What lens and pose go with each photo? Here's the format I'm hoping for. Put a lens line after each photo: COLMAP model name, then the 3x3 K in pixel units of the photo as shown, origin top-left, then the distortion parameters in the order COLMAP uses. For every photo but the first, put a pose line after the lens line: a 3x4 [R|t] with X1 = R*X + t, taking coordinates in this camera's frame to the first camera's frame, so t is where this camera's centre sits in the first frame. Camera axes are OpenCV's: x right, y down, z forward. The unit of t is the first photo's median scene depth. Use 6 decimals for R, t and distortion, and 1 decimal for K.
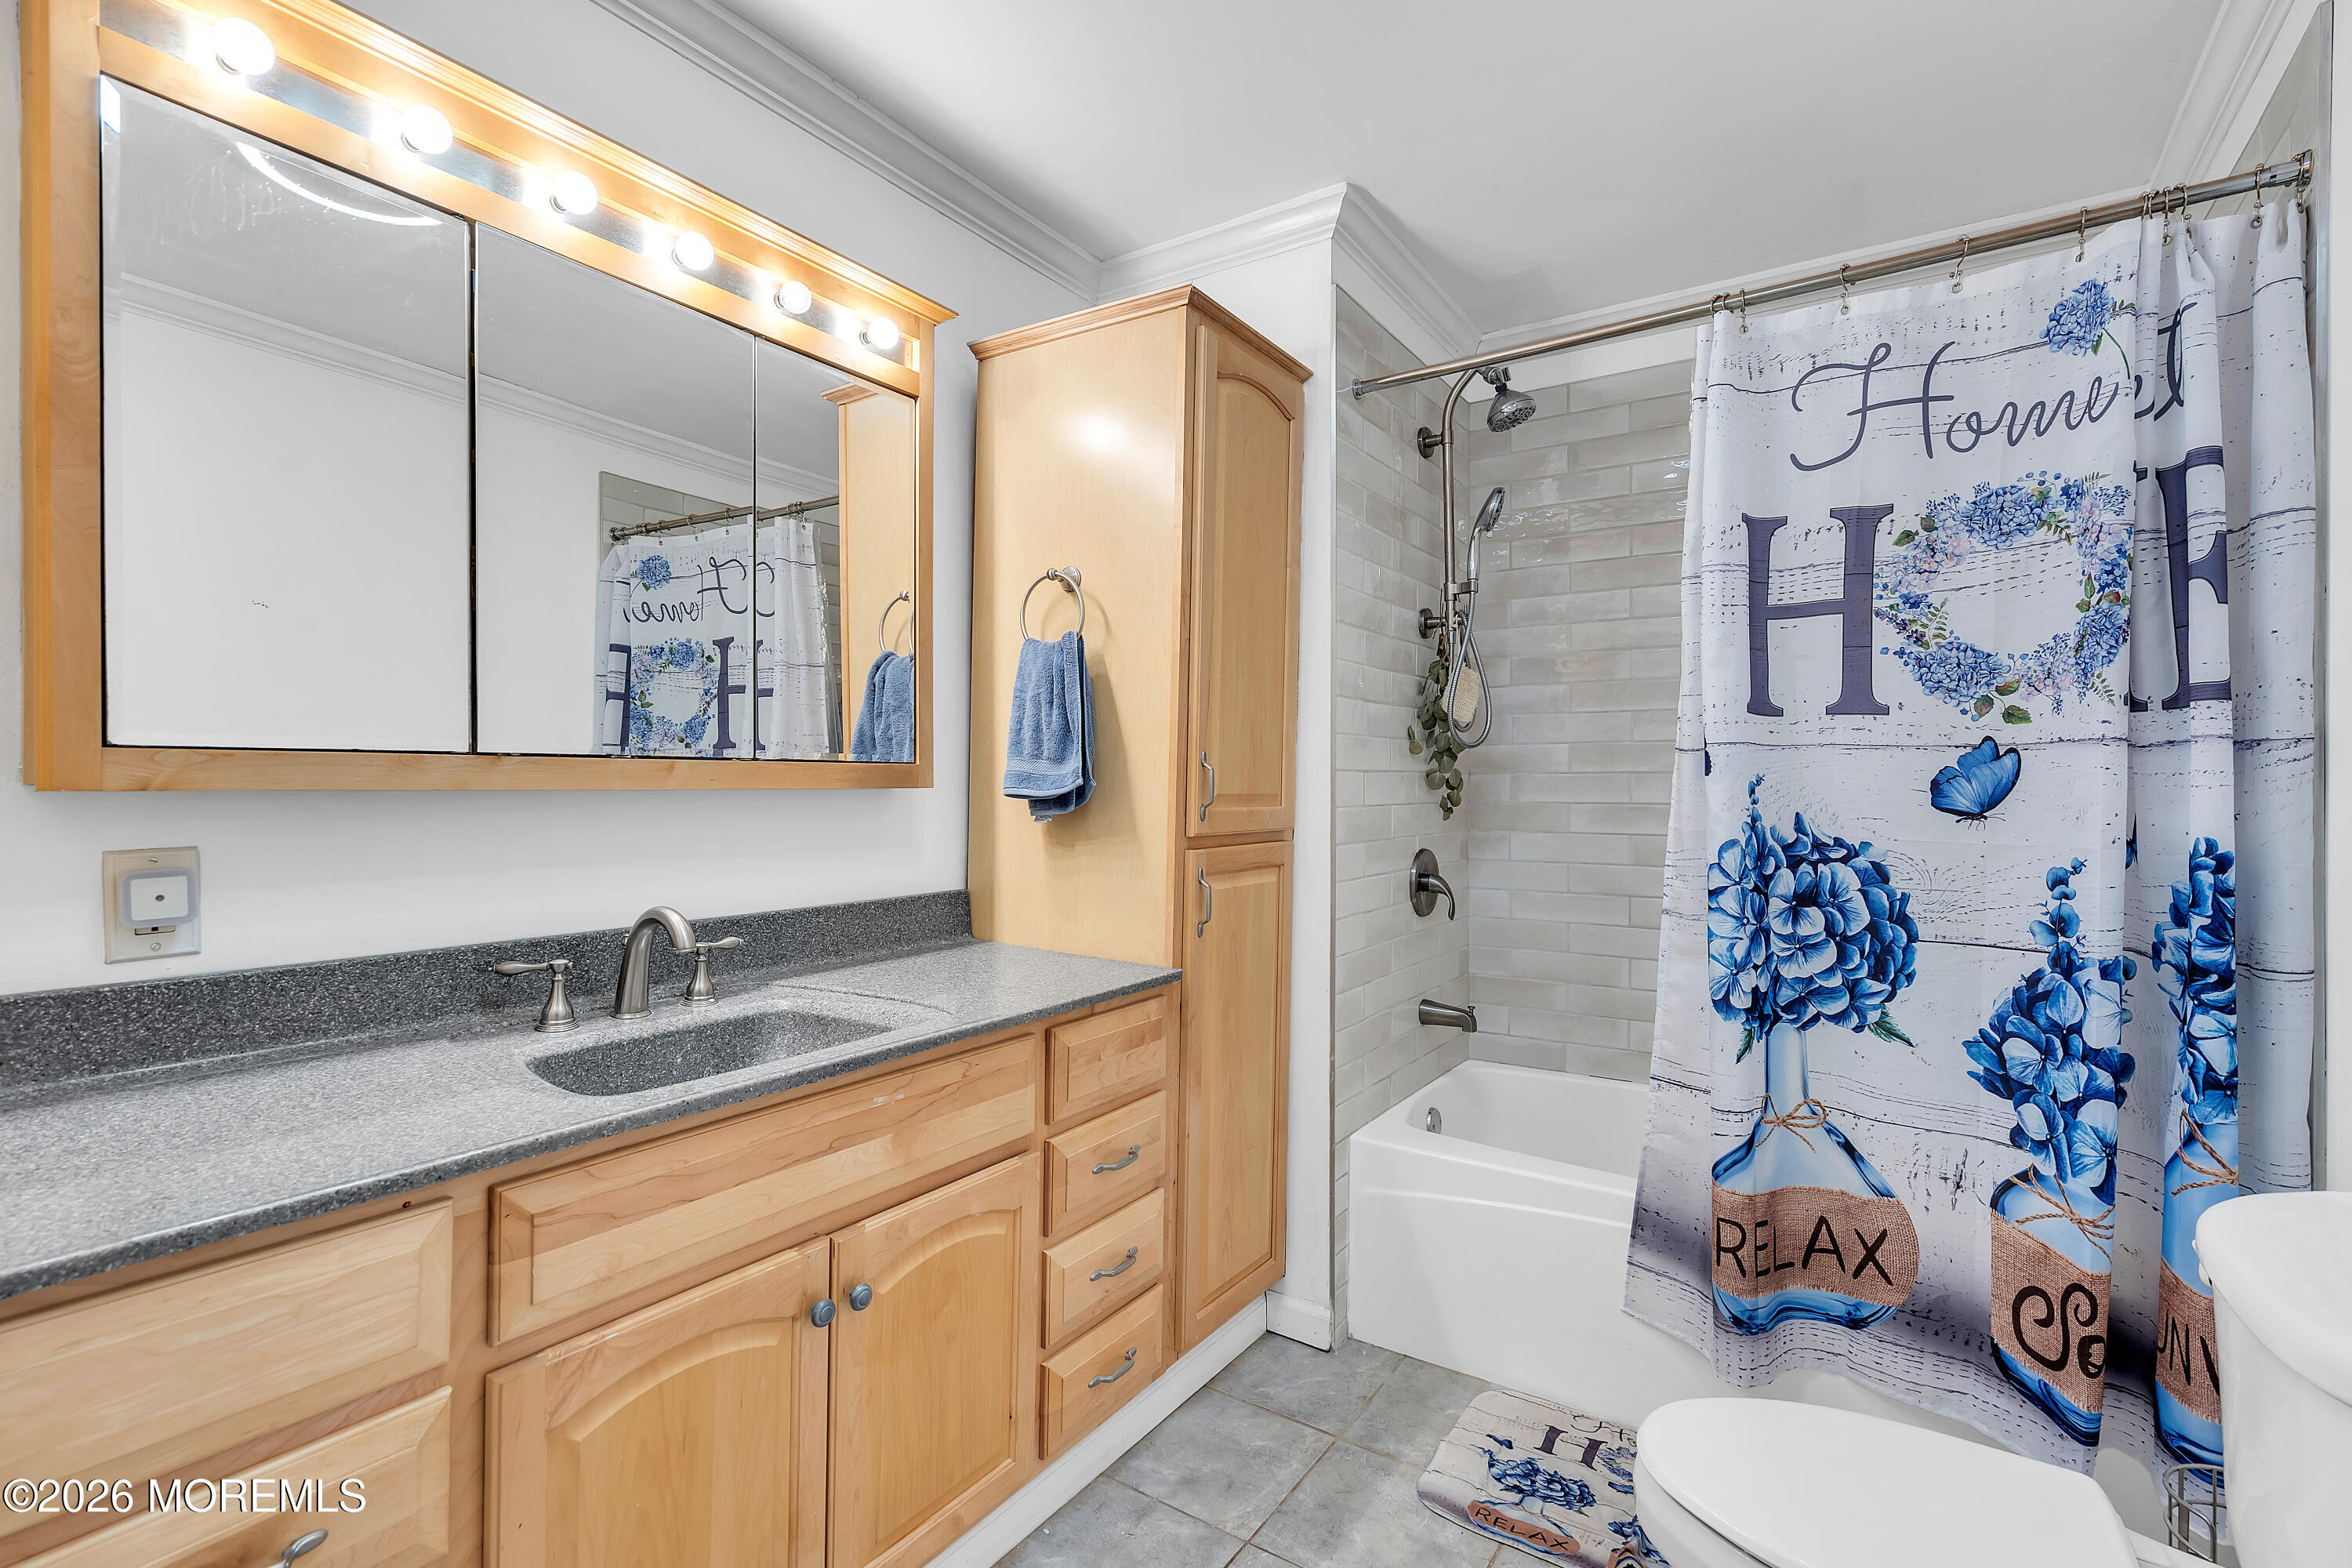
lens RADIAL K [[1058.4, 0, 1176.0], [0, 1058.4, 819.7], [0, 0, 1]] dist [-0.001736, -0.000487]
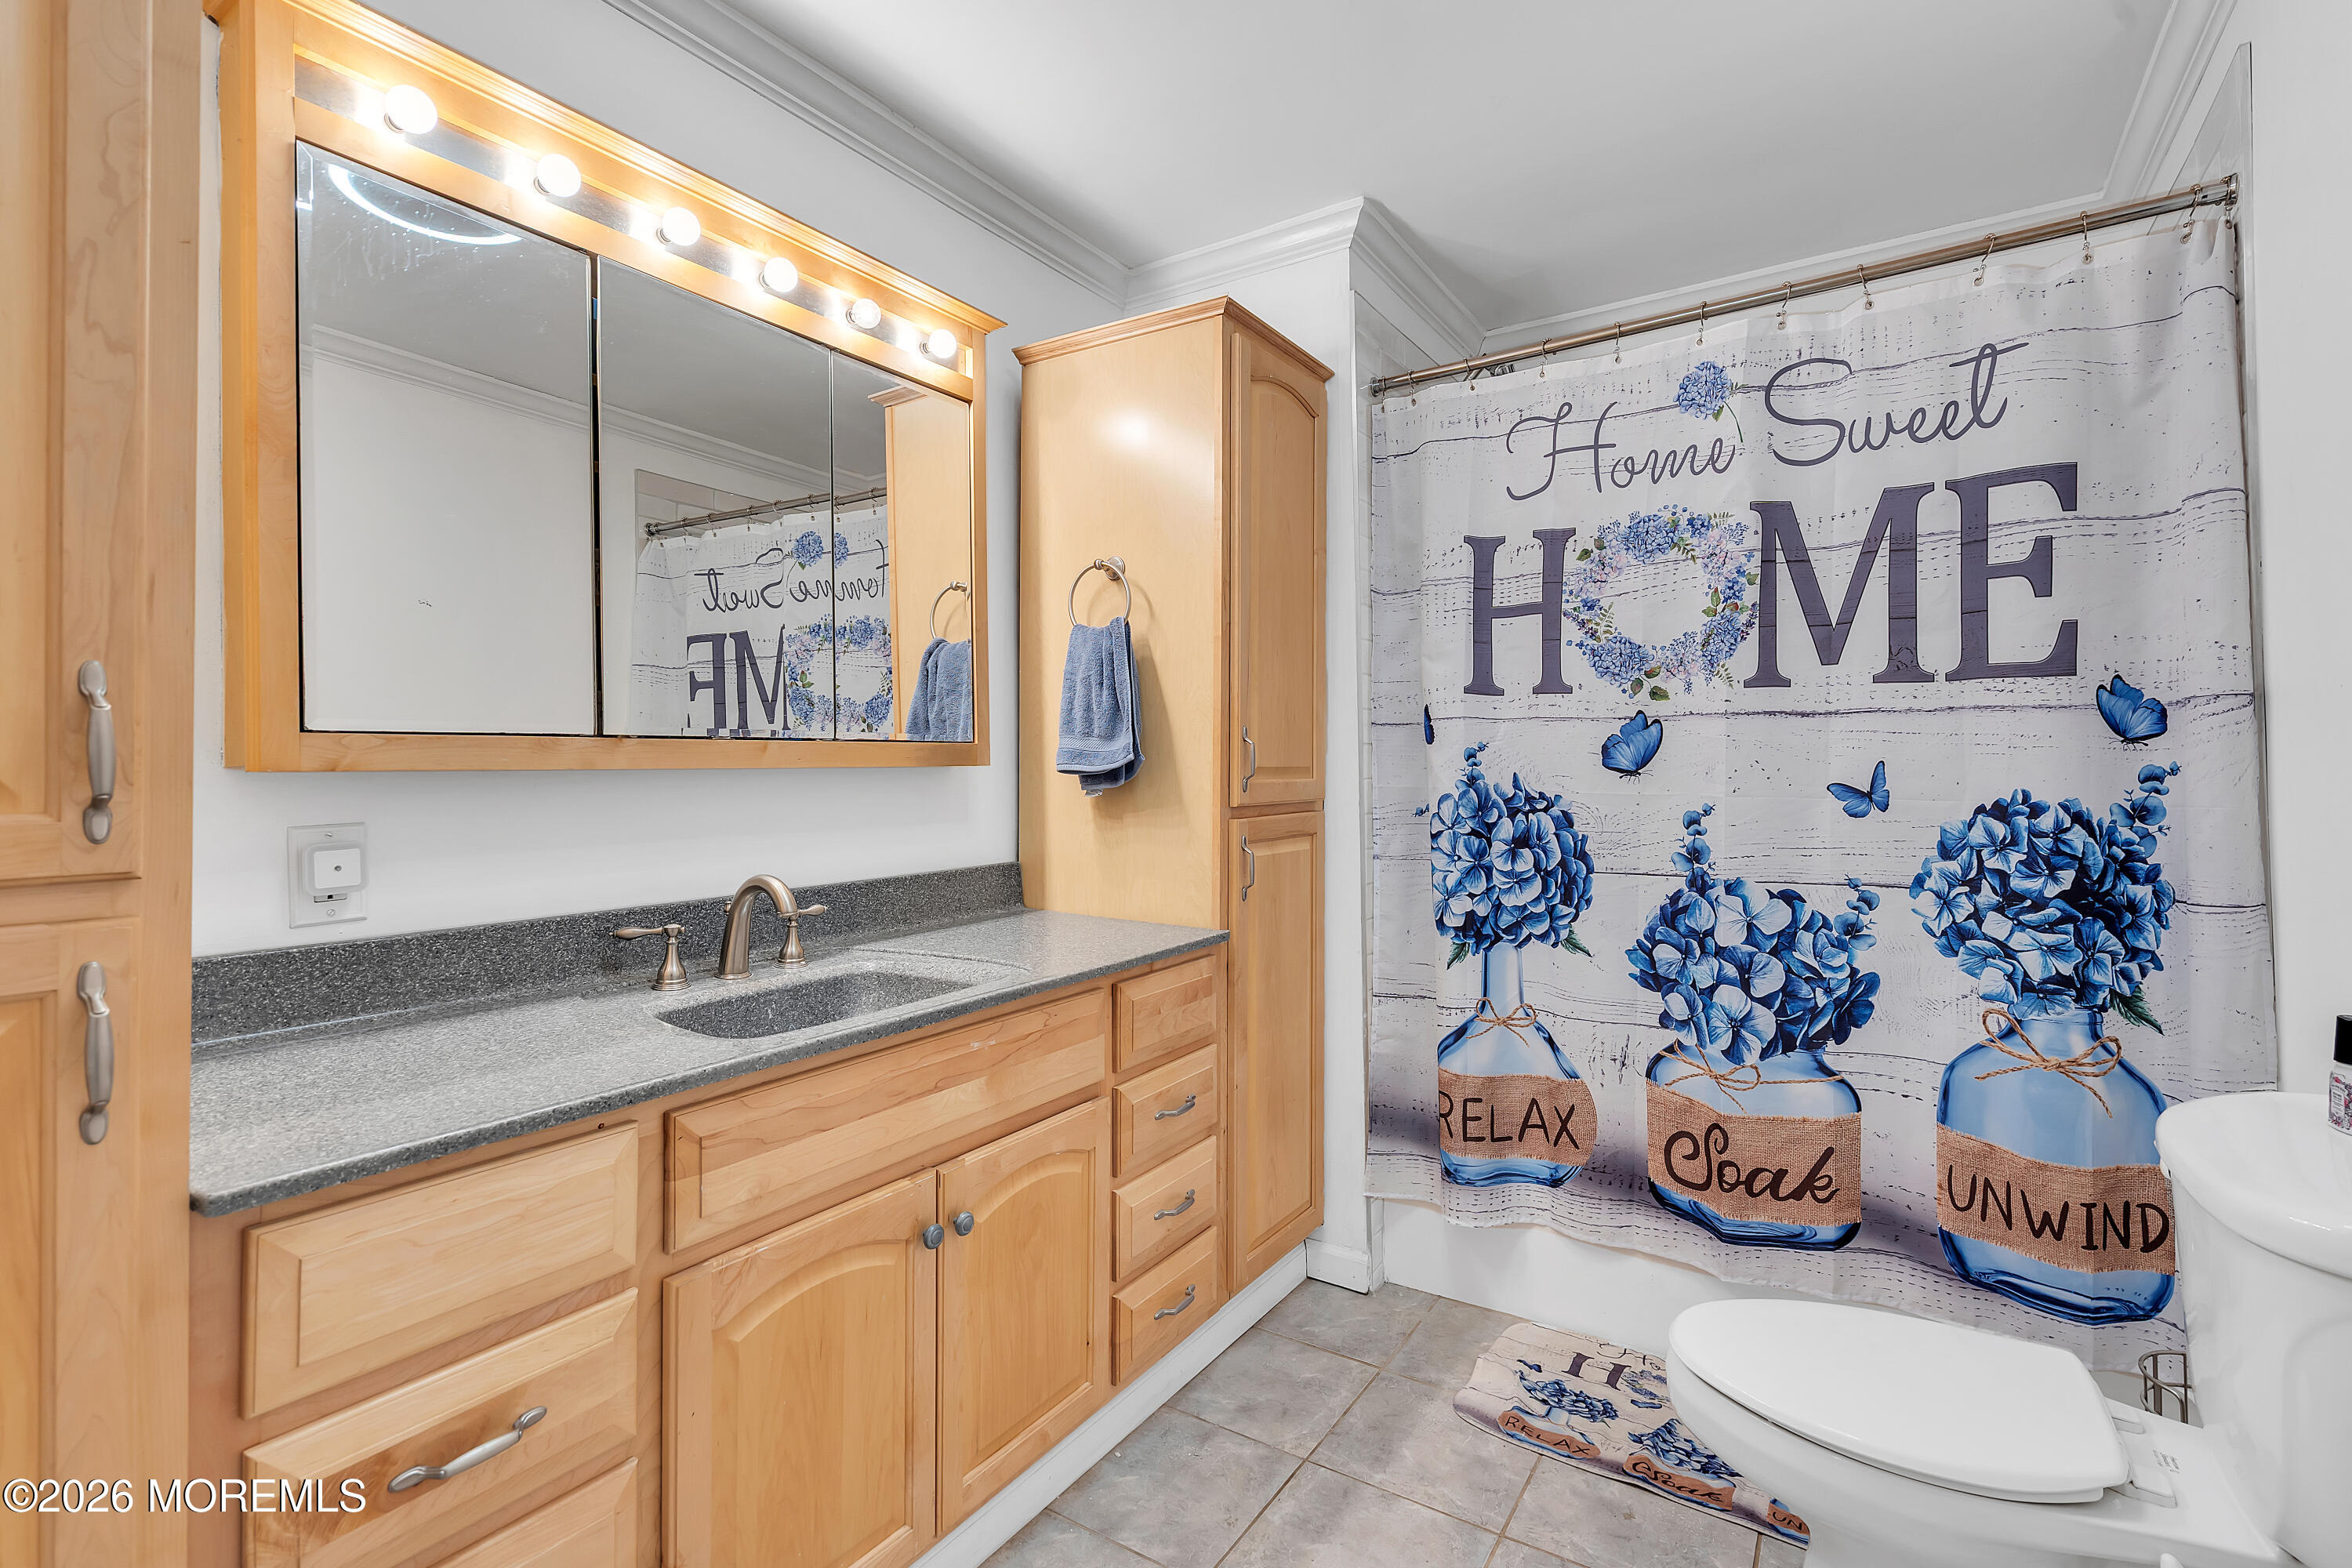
lens RADIAL K [[1067.9, 0, 1181.3], [0, 1067.9, 788.4], [0, 0, 1]] dist [-0.004377, 0.000752]
pose [[0.999786, -0.016387, 0.012588, -0.062391], [0.016580, 0.999744, -0.015393, 0.015668], [-0.012333, 0.015598, 0.999802, -0.094736]]
